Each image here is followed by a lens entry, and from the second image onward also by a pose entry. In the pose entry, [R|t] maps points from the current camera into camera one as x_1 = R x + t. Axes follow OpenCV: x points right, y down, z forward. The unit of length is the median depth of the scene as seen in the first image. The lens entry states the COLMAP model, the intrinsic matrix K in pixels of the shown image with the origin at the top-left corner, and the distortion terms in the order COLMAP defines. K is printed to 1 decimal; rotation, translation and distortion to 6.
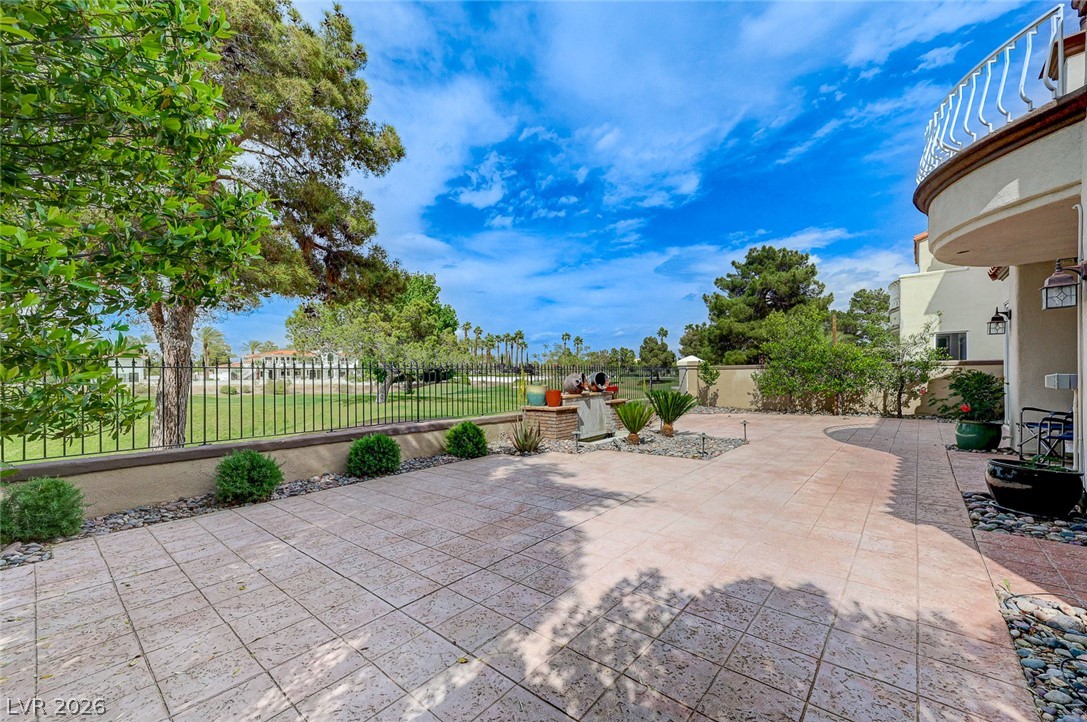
lens RADIAL K [[431.0, 0, 562.0], [0, 431.0, 381.6], [0, 0, 1]] dist [0.019439, 0.002248]
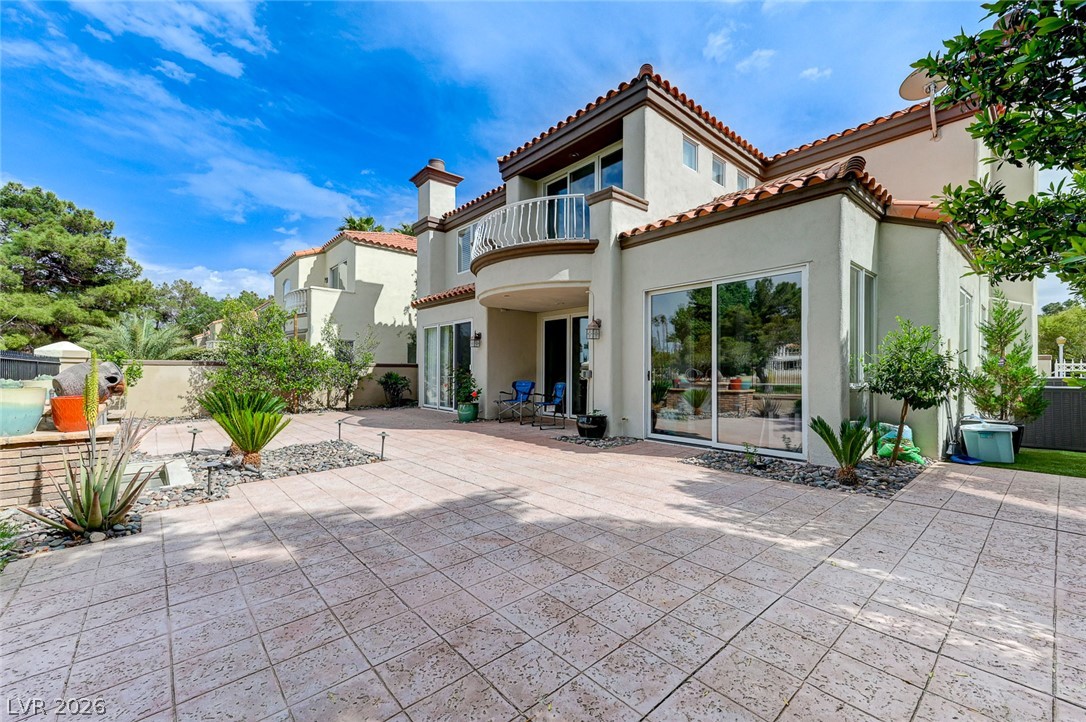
lens RADIAL K [[430.6, 0, 544.1], [0, 430.6, 368.5], [0, 0, 1]] dist [0.019439, 0.002248]
pose [[0.166965, 0.020456, 0.985751, -1.007660], [0.013949, 0.999636, -0.023106, 0.016010], [-0.985864, 0.017608, 0.166619, 0.942136]]
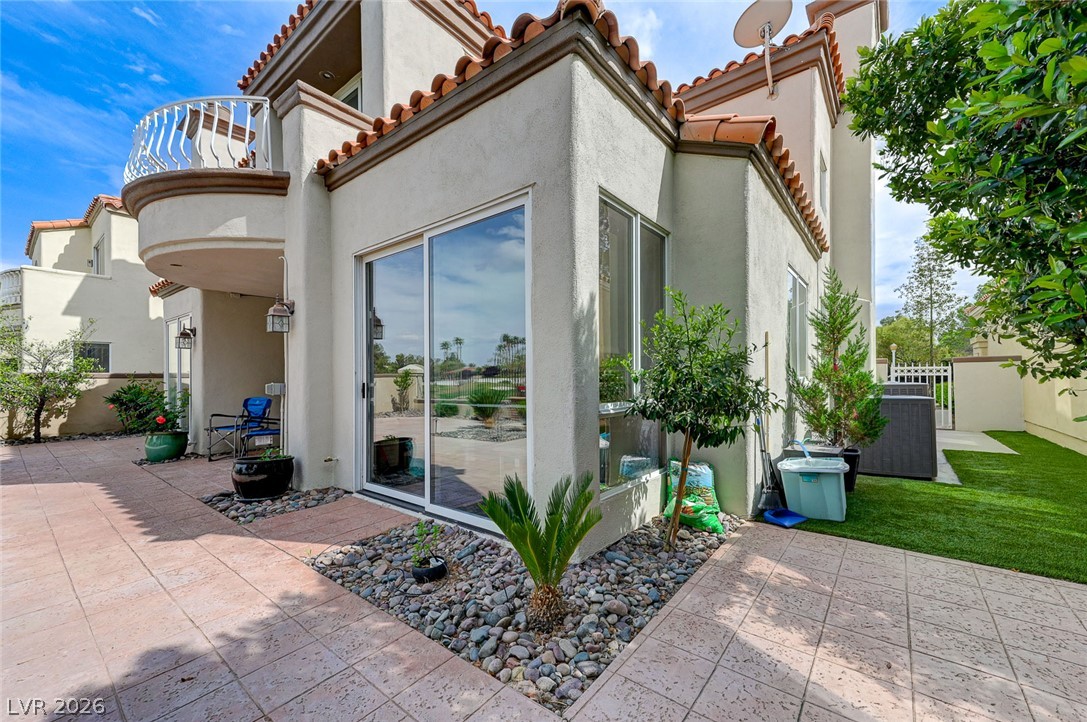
lens RADIAL K [[431.0, 0, 535.3], [0, 431.0, 376.9], [0, 0, 1]] dist [0.019439, 0.002248]
pose [[-0.004386, 0.018212, 0.999825, -0.143376], [0.026800, 0.999477, -0.018088, 0.006174], [-0.999631, 0.026716, -0.004871, 0.240929]]
